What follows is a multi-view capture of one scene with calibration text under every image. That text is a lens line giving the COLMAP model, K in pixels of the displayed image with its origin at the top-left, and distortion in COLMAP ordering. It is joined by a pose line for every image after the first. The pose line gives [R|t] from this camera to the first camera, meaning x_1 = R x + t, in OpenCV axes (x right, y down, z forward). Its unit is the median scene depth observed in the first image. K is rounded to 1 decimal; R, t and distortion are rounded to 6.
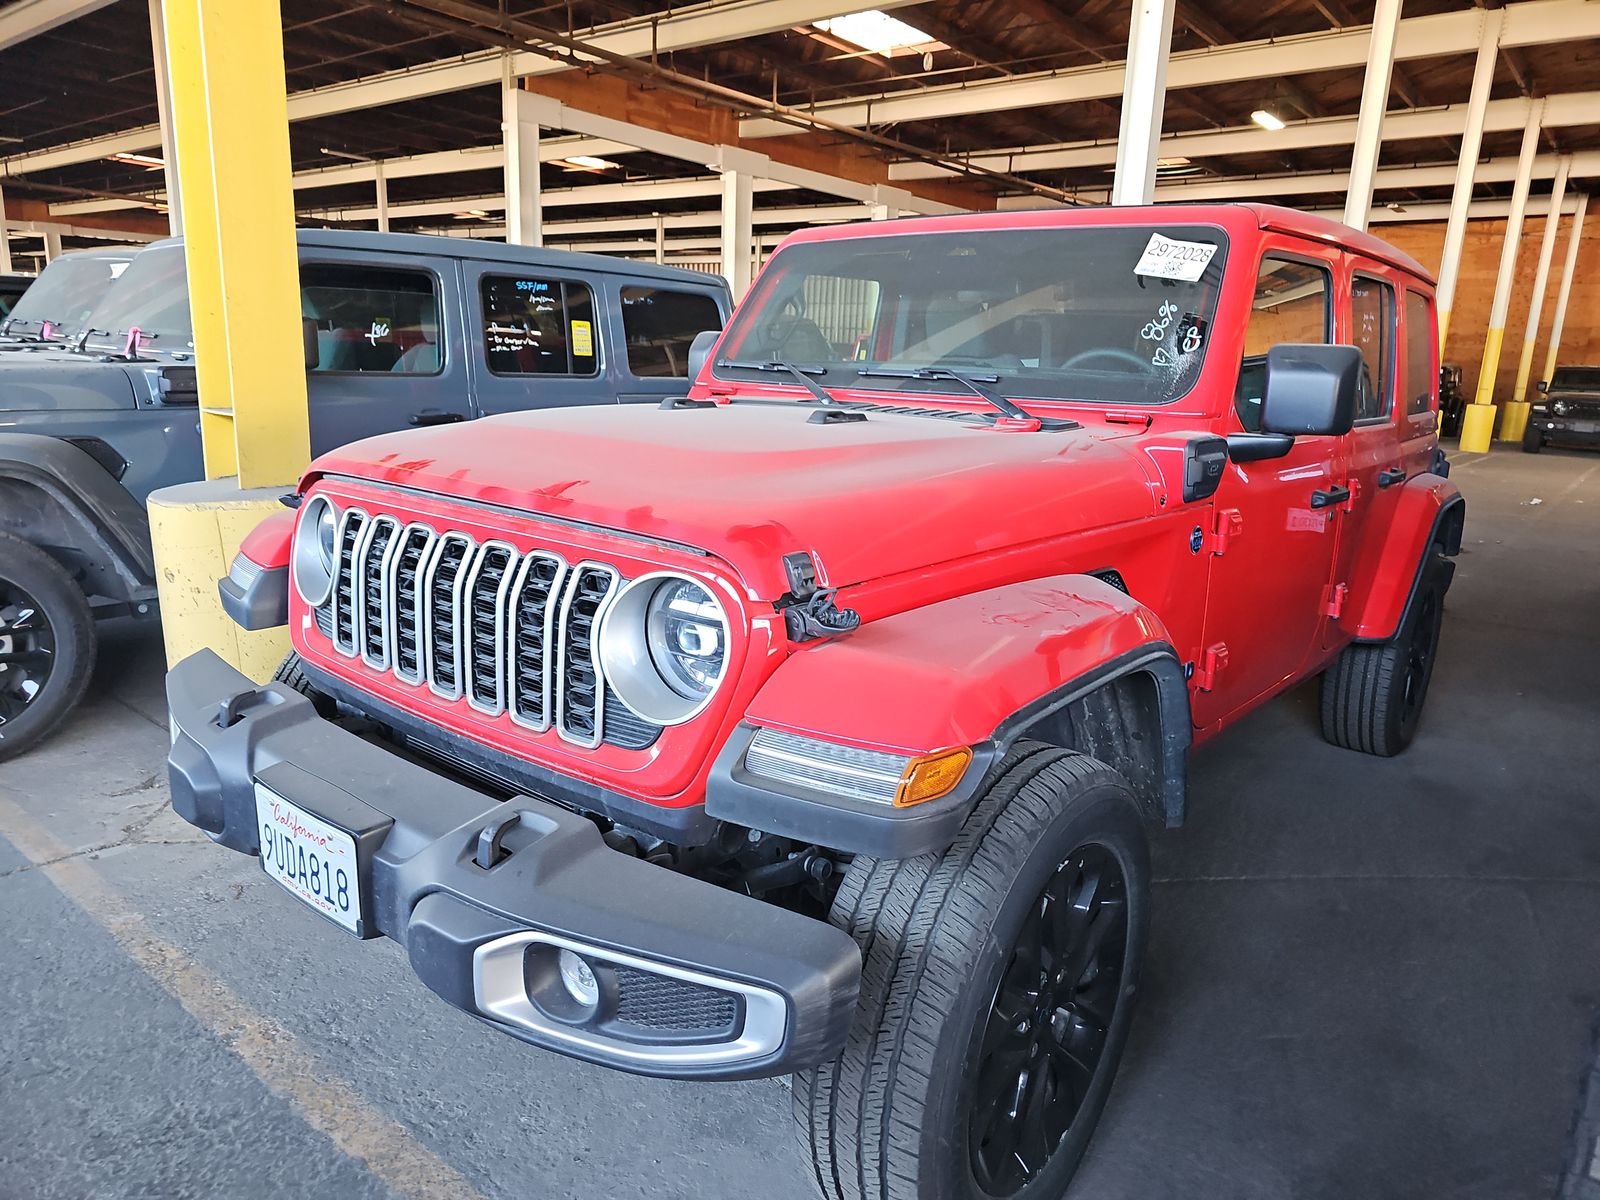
lens RADIAL K [[1075.3, 0, 785.5], [0, 1075.3, 595.9], [0, 0, 1]] dist [0.036517, -0.021112]
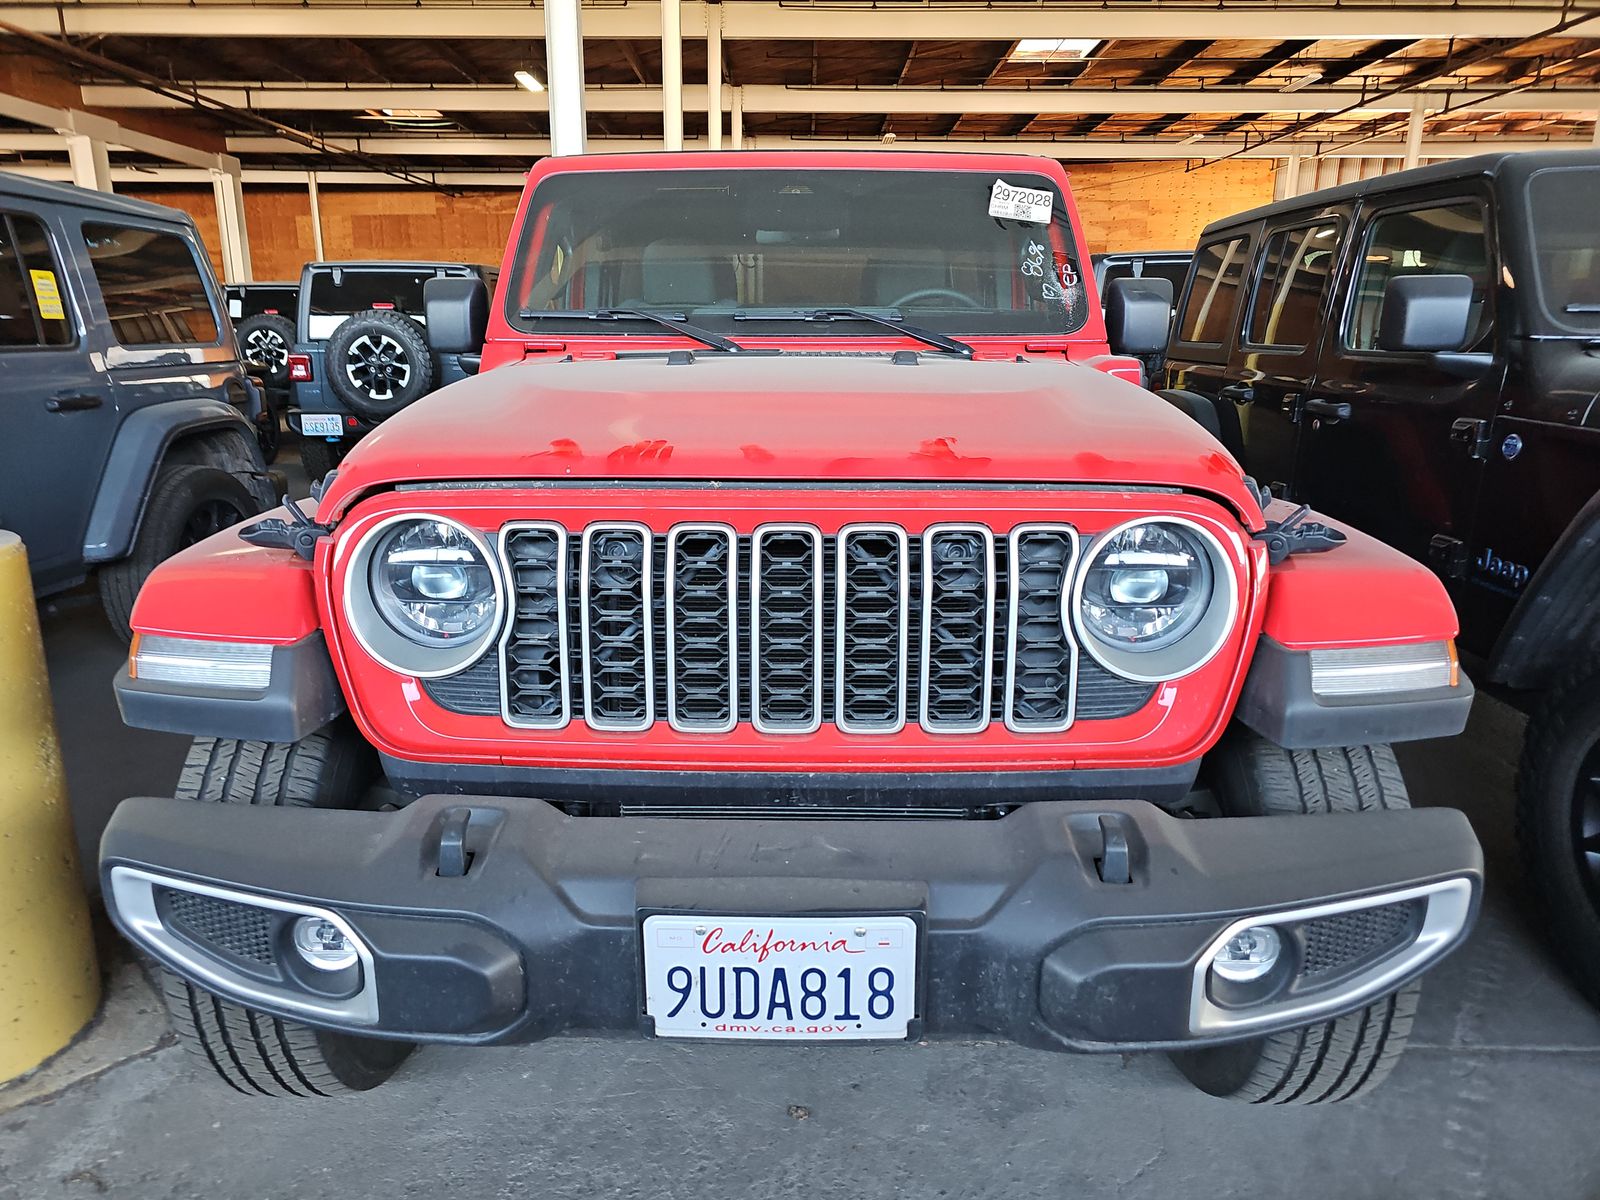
lens RADIAL K [[1075.3, 0, 785.5], [0, 1075.3, 595.9], [0, 0, 1]] dist [0.036517, -0.021112]
pose [[0.780381, -0.187000, 0.596688, -0.091589], [0.165399, 0.981979, 0.091431, -0.009308], [-0.603033, 0.027341, 0.797248, 0.044476]]
